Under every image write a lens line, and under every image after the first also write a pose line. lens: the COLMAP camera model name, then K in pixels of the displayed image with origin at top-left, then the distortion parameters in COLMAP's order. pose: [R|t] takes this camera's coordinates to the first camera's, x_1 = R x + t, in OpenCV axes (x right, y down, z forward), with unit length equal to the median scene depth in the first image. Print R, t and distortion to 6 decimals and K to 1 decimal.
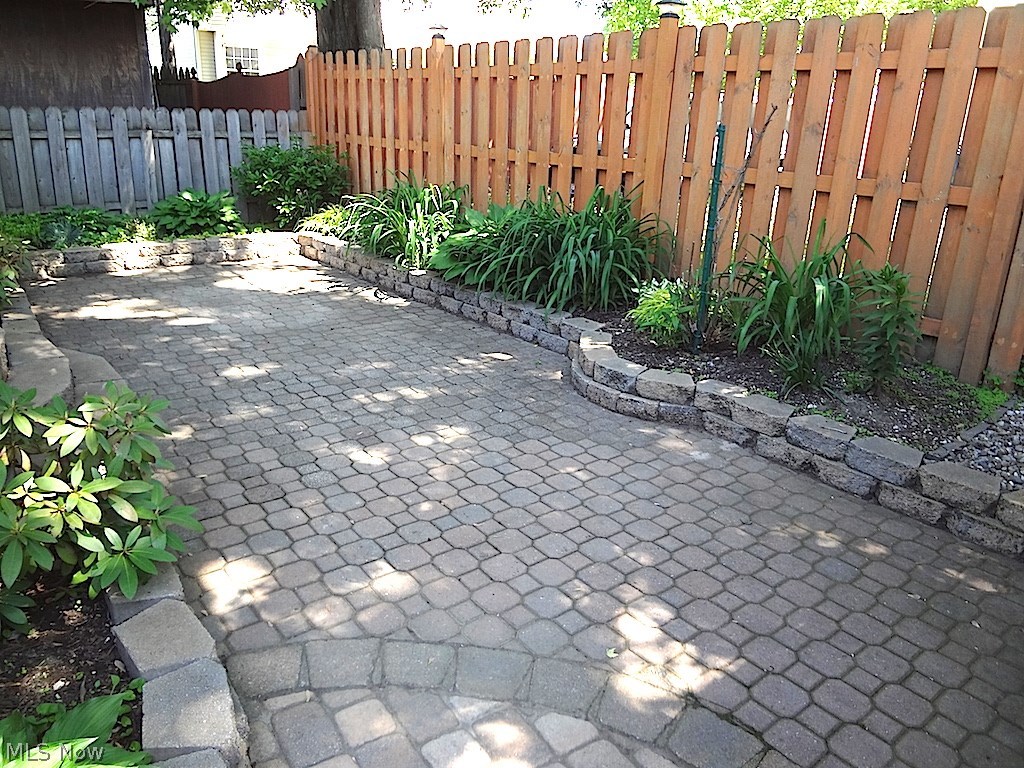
lens RADIAL K [[768.4, 0, 509.0], [0, 768.4, 382.1], [0, 0, 1]] dist [0.000209, 0.000146]
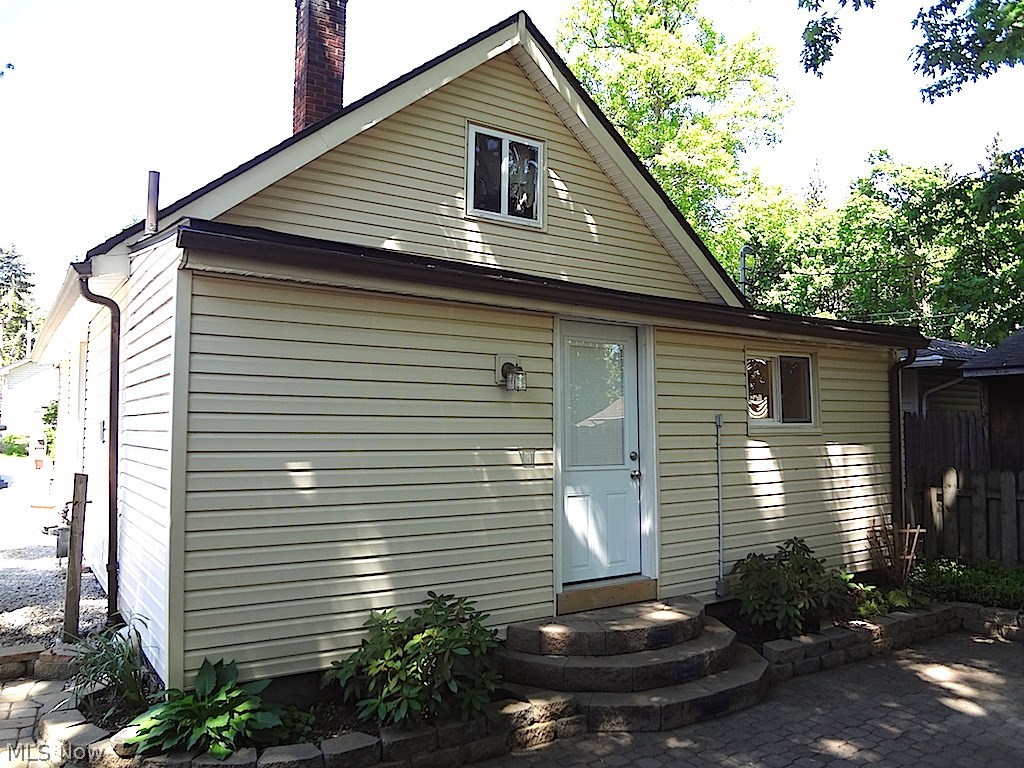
lens RADIAL K [[768.4, 0, 512.8], [0, 768.4, 383.6], [0, 0, 1]] dist [0.000209, 0.000146]
pose [[-0.079425, -0.095837, -0.992223, 0.700323], [-0.331852, 0.941135, -0.064338, -0.249795], [0.939982, 0.324161, -0.106554, 0.582087]]
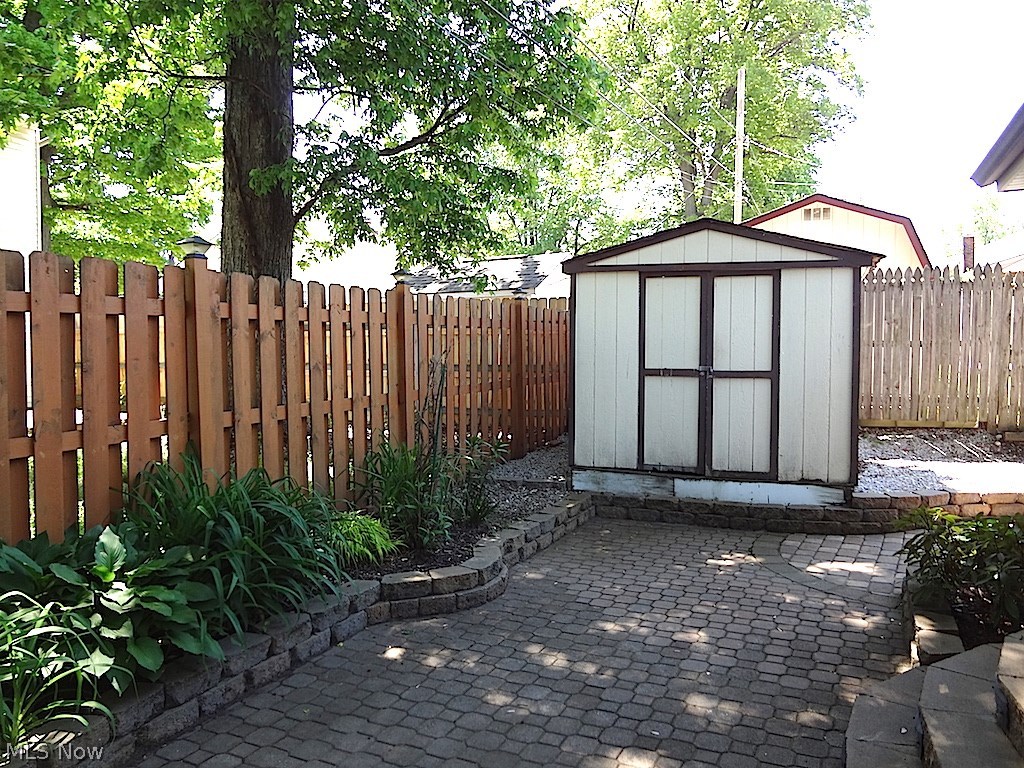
lens RADIAL K [[768.4, 0, 510.3], [0, 768.4, 386.8], [0, 0, 1]] dist [0.000209, 0.000146]
pose [[-0.467481, -0.067196, 0.881446, -0.858986], [0.282429, 0.933496, 0.220952, -0.496556], [-0.837673, 0.352237, -0.417413, 1.286304]]
